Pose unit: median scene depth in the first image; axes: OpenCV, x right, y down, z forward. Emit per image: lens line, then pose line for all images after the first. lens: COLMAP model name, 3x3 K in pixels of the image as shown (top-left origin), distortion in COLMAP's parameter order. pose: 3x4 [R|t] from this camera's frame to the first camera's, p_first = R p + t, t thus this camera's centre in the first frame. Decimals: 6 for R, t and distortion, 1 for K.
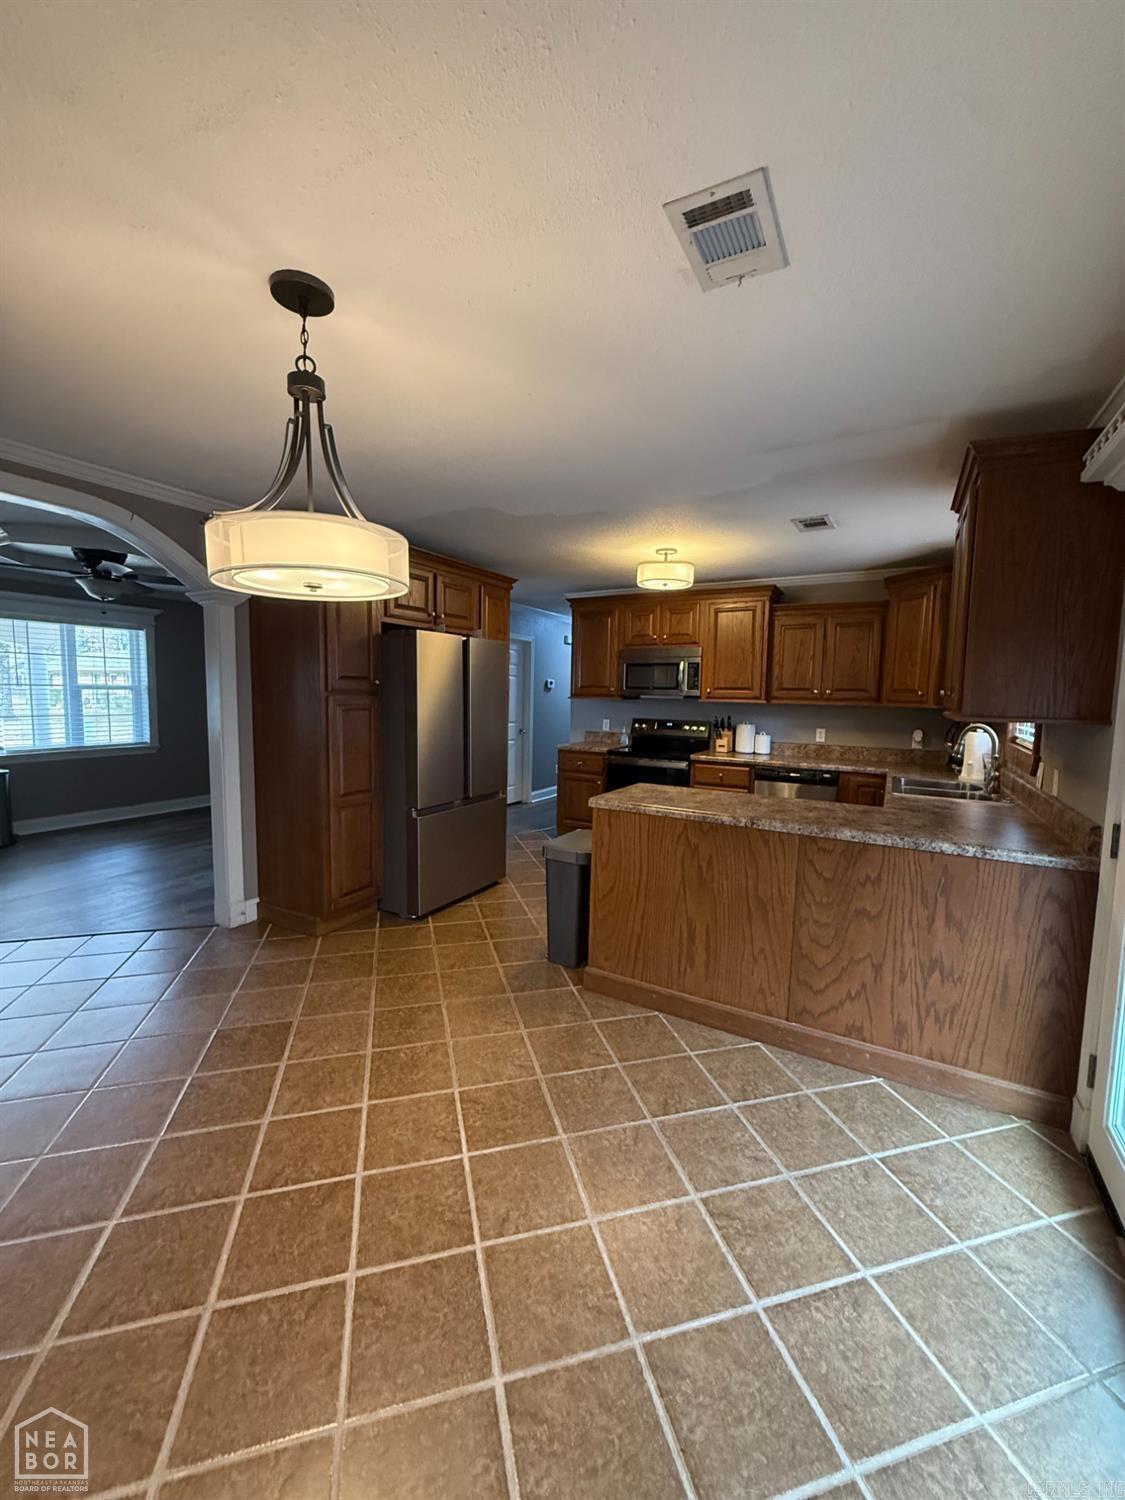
lens RADIAL K [[592.2, 0, 569.2], [0, 592.2, 745.7], [0, 0, 1]] dist [-0.001223, 0.000358]
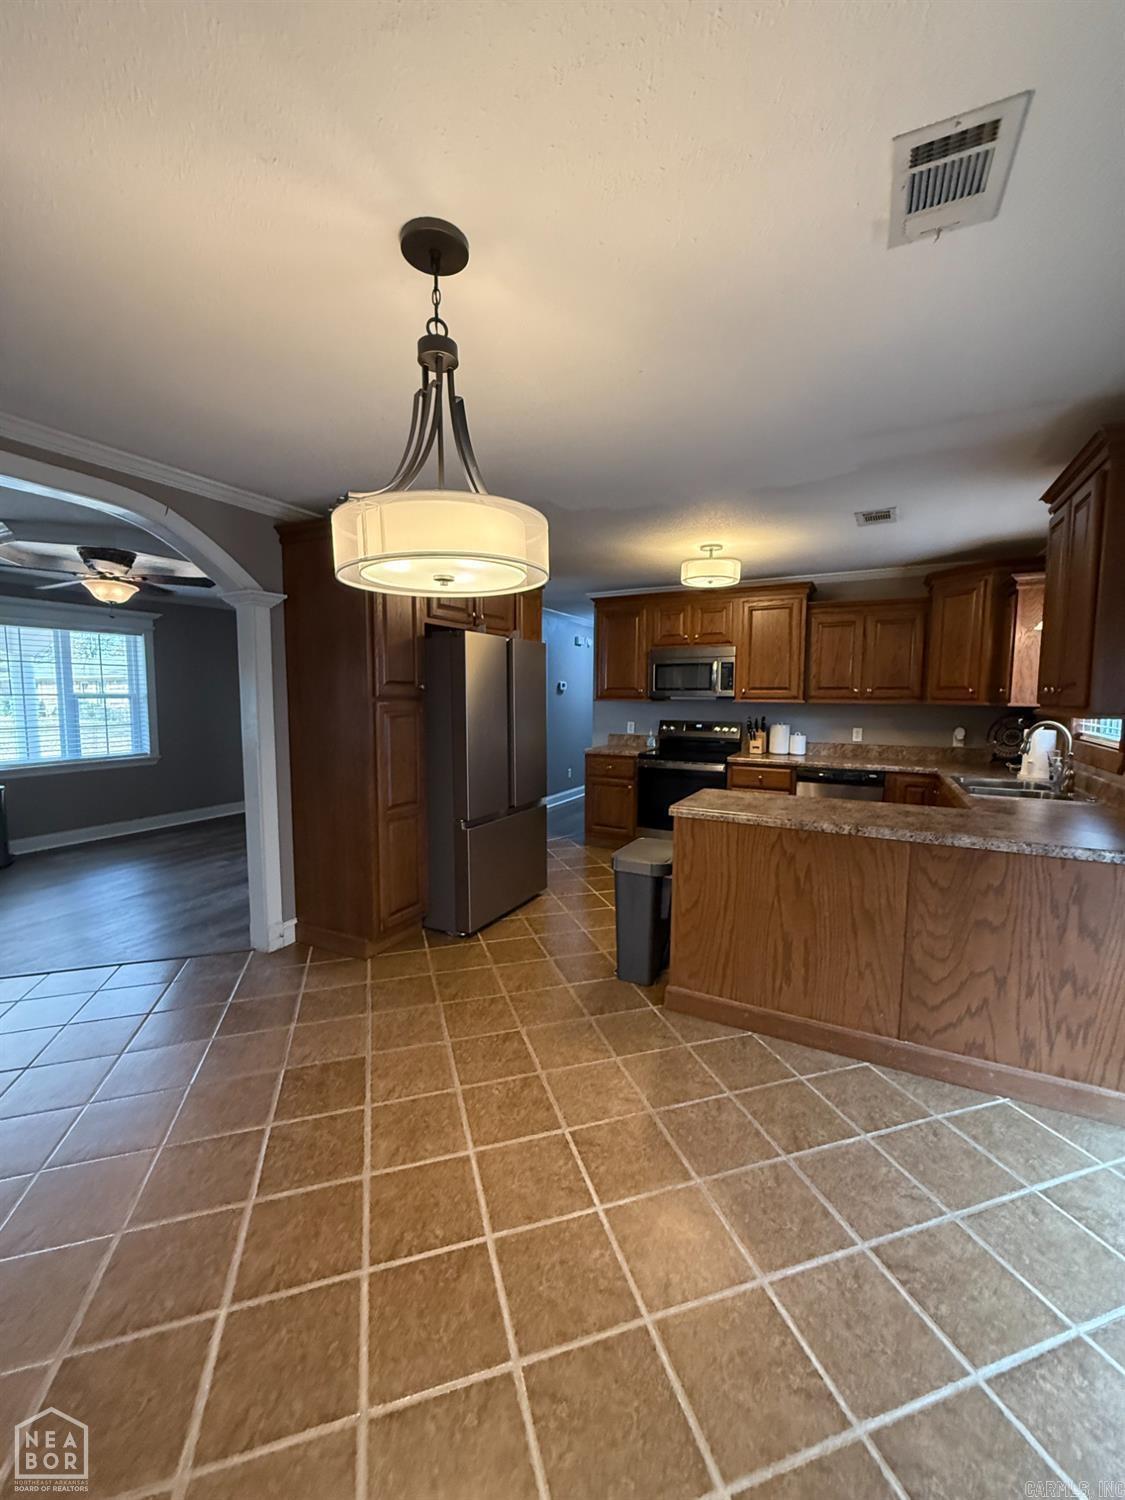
lens RADIAL K [[592.2, 0, 568.2], [0, 592.2, 745.7], [0, 0, 1]] dist [-0.001223, 0.000358]
pose [[0.999275, -0.017132, 0.033994, -0.174227], [0.017247, 0.999846, -0.003105, -0.009335], [-0.033935, 0.003689, 0.999417, 0.068267]]
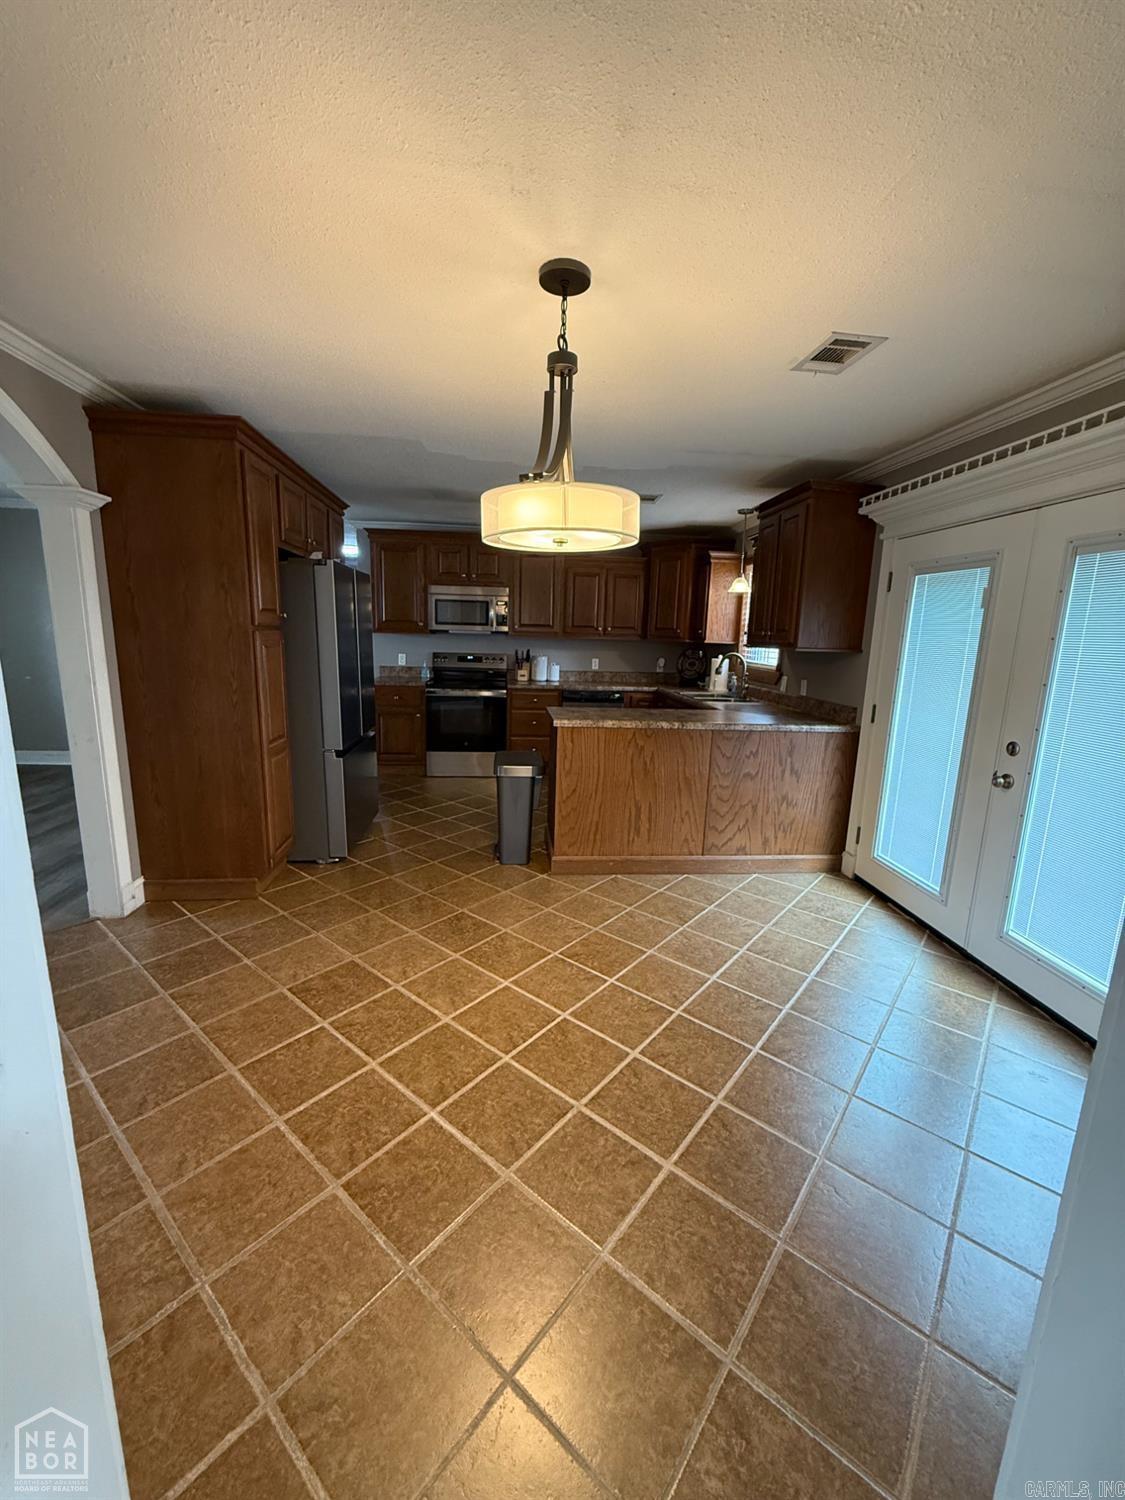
lens RADIAL K [[592.2, 0, 560.4], [0, 592.2, 745.7], [0, 0, 1]] dist [-0.001223, 0.000358]
pose [[0.821608, -0.101774, 0.560895, -0.702292], [0.038592, 0.991607, 0.123396, -0.007562], [-0.568746, -0.079736, 0.818639, 0.002060]]
